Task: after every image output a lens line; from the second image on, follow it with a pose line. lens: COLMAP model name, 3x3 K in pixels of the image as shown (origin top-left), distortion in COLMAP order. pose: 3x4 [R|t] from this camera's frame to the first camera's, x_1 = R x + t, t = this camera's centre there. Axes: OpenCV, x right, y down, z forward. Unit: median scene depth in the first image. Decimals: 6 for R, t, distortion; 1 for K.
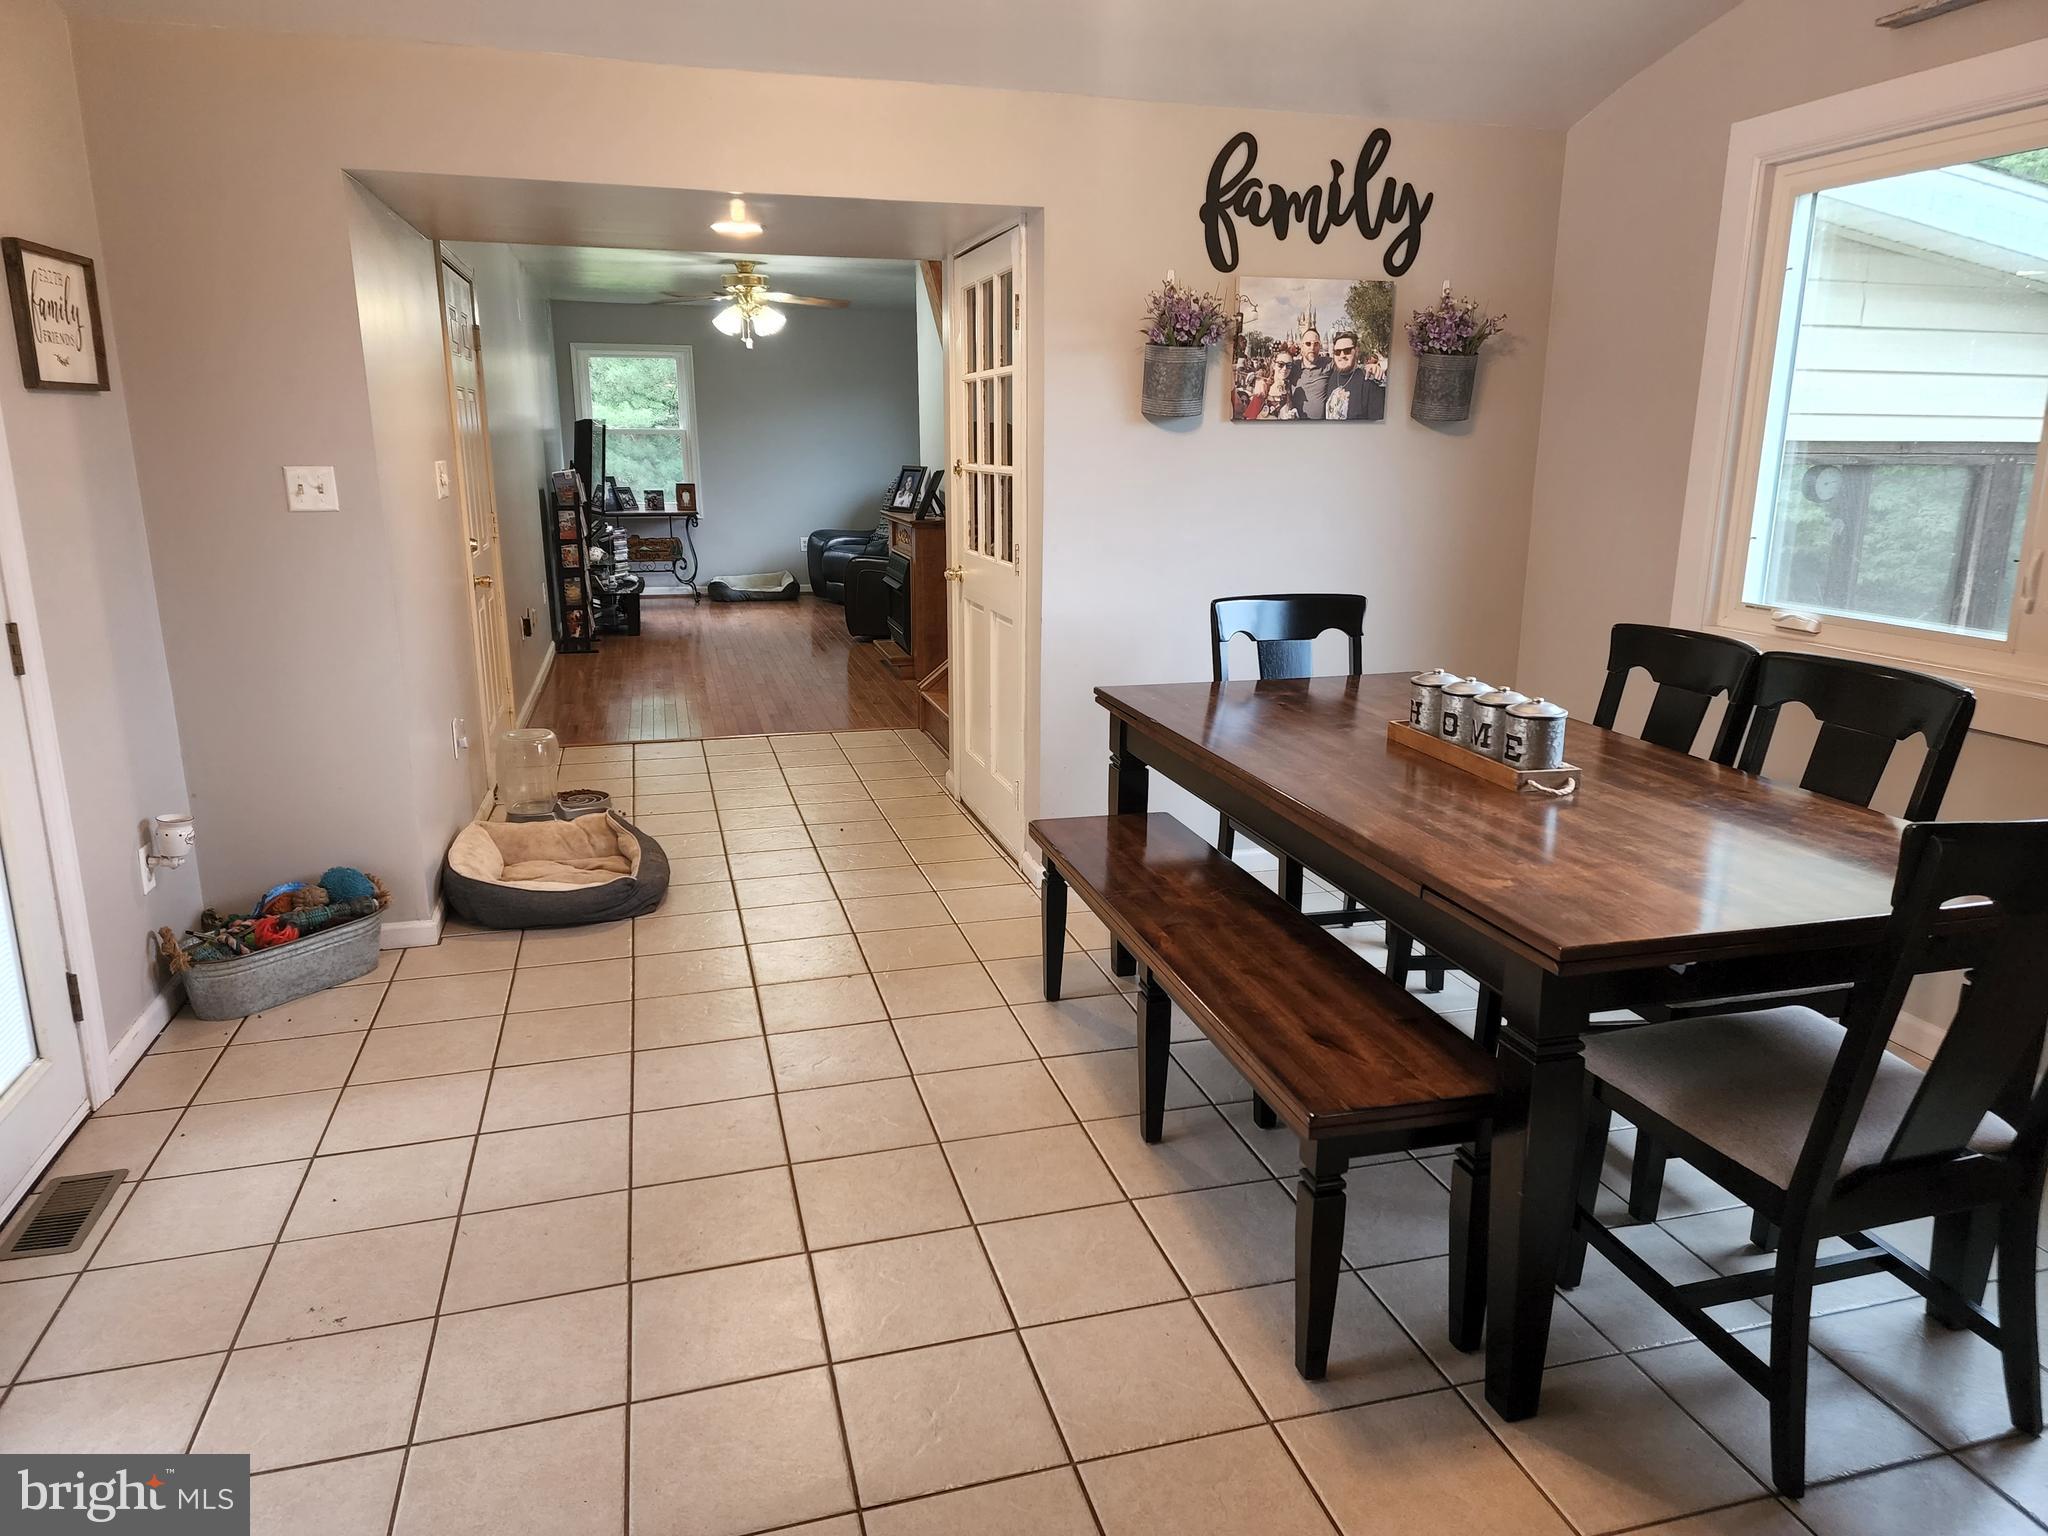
lens RADIAL K [[1345.9, 0, 1047.0], [0, 1345.9, 759.2], [0, 0, 1]] dist [0.095123, -0.078051]
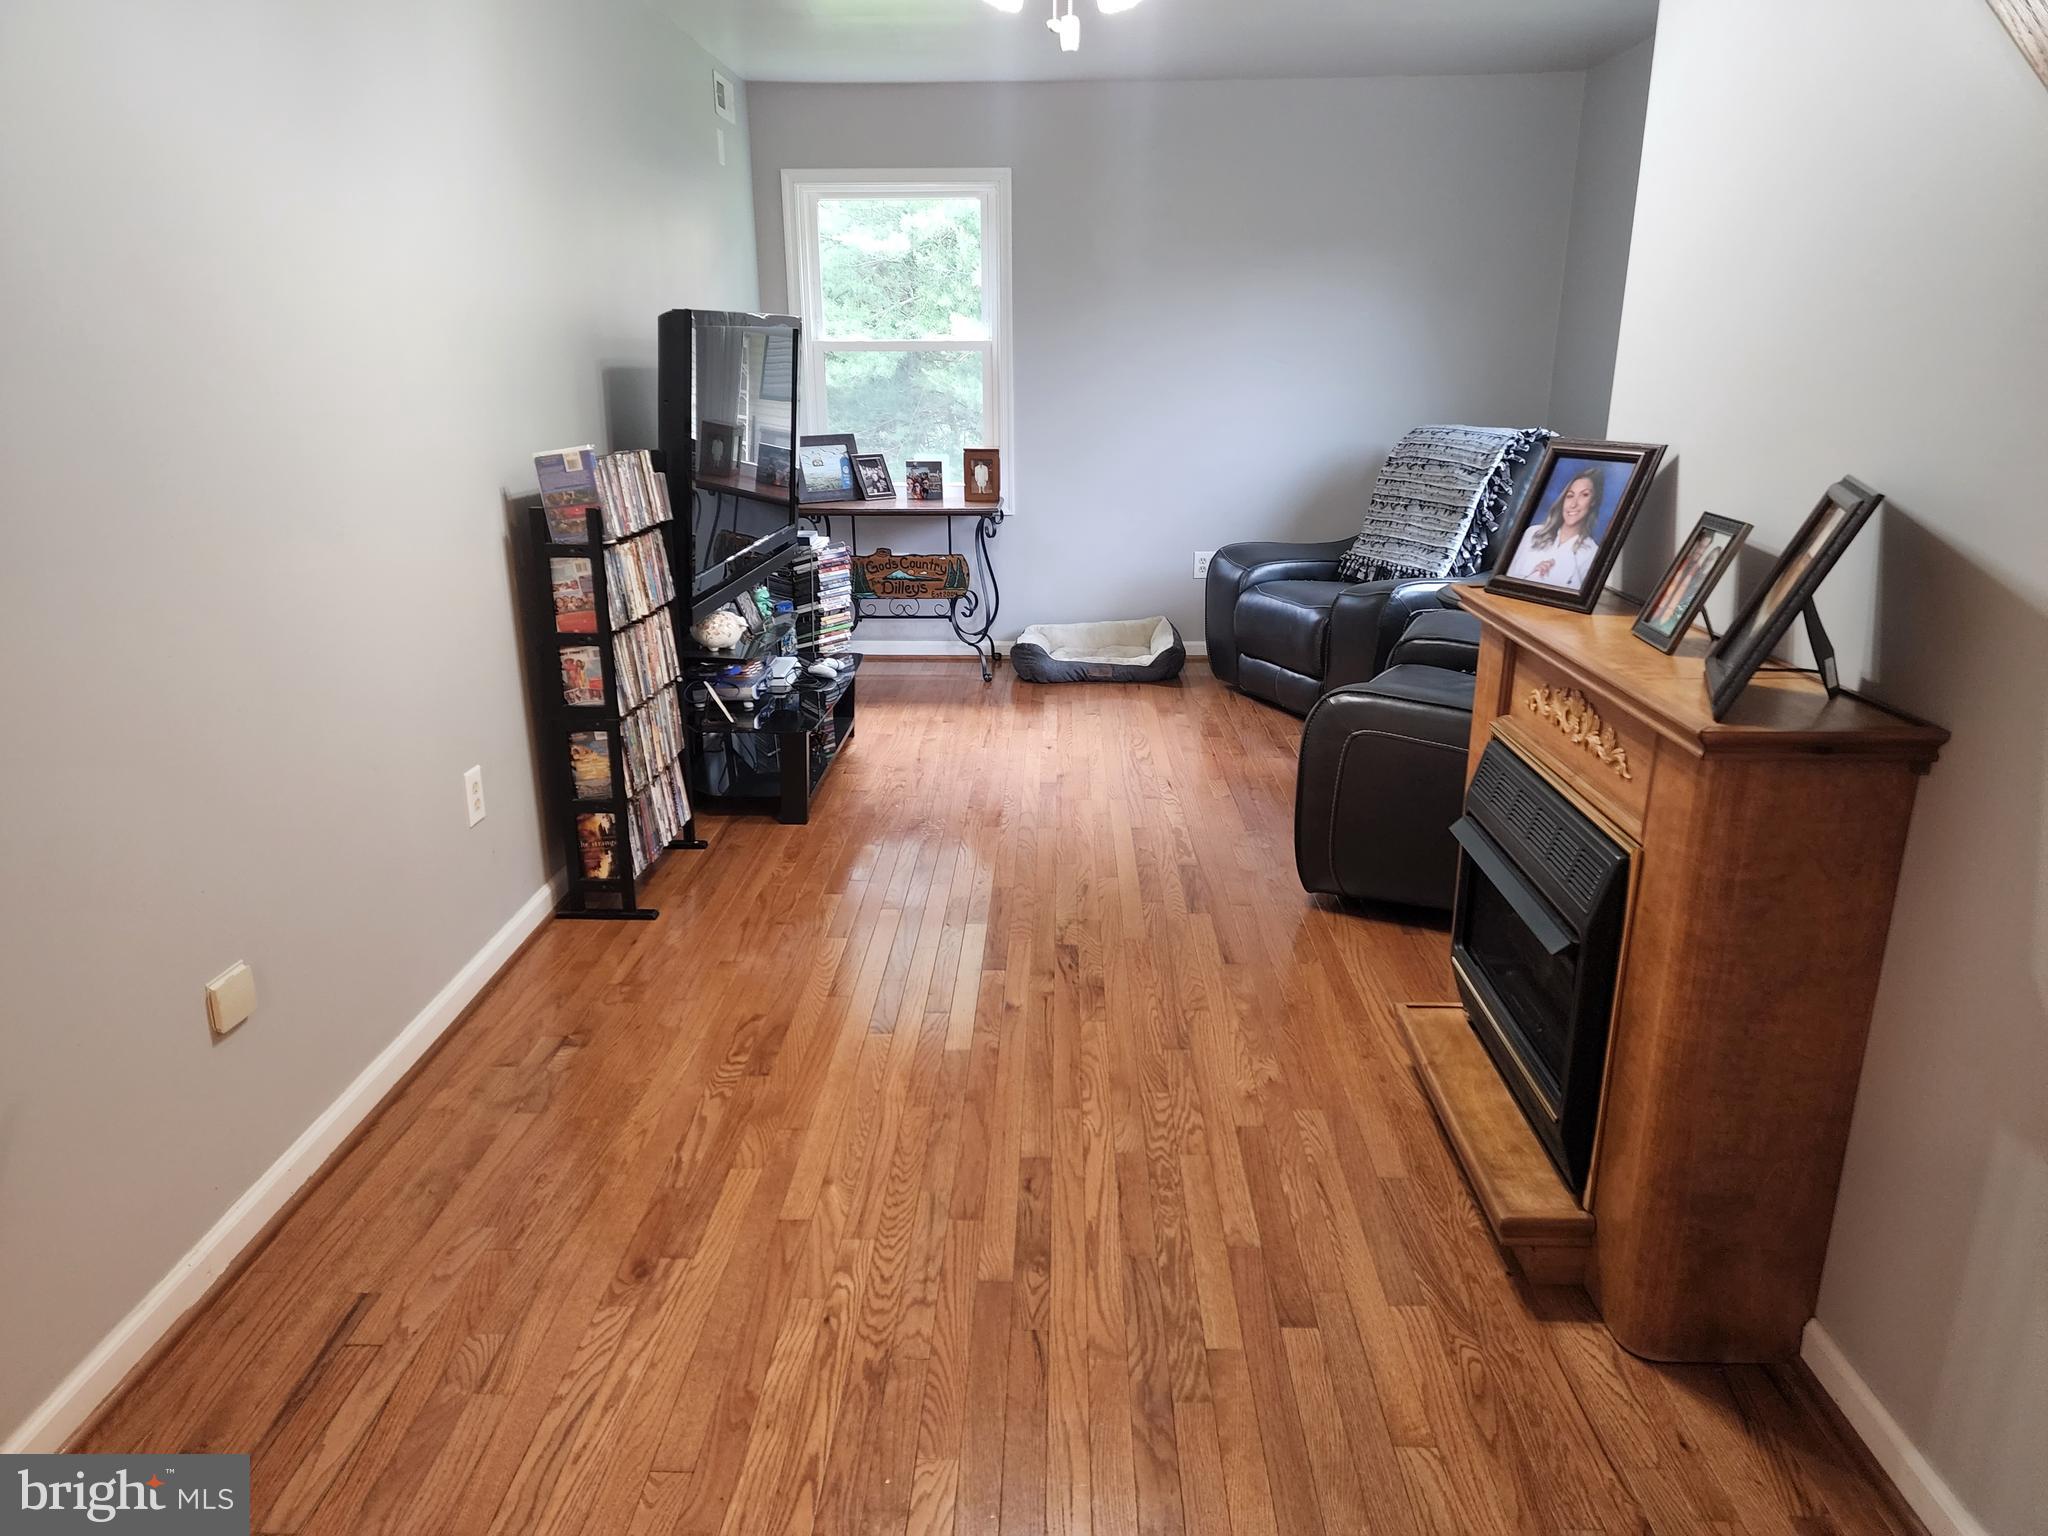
lens RADIAL K [[1345.9, 0, 1047.0], [0, 1345.9, 759.2], [0, 0, 1]] dist [0.095123, -0.078051]
pose [[0.958621, 0.075159, -0.274586, -0.093874], [-0.060403, 0.996258, 0.061818, -0.119665], [0.278205, -0.042675, 0.959573, 0.514375]]
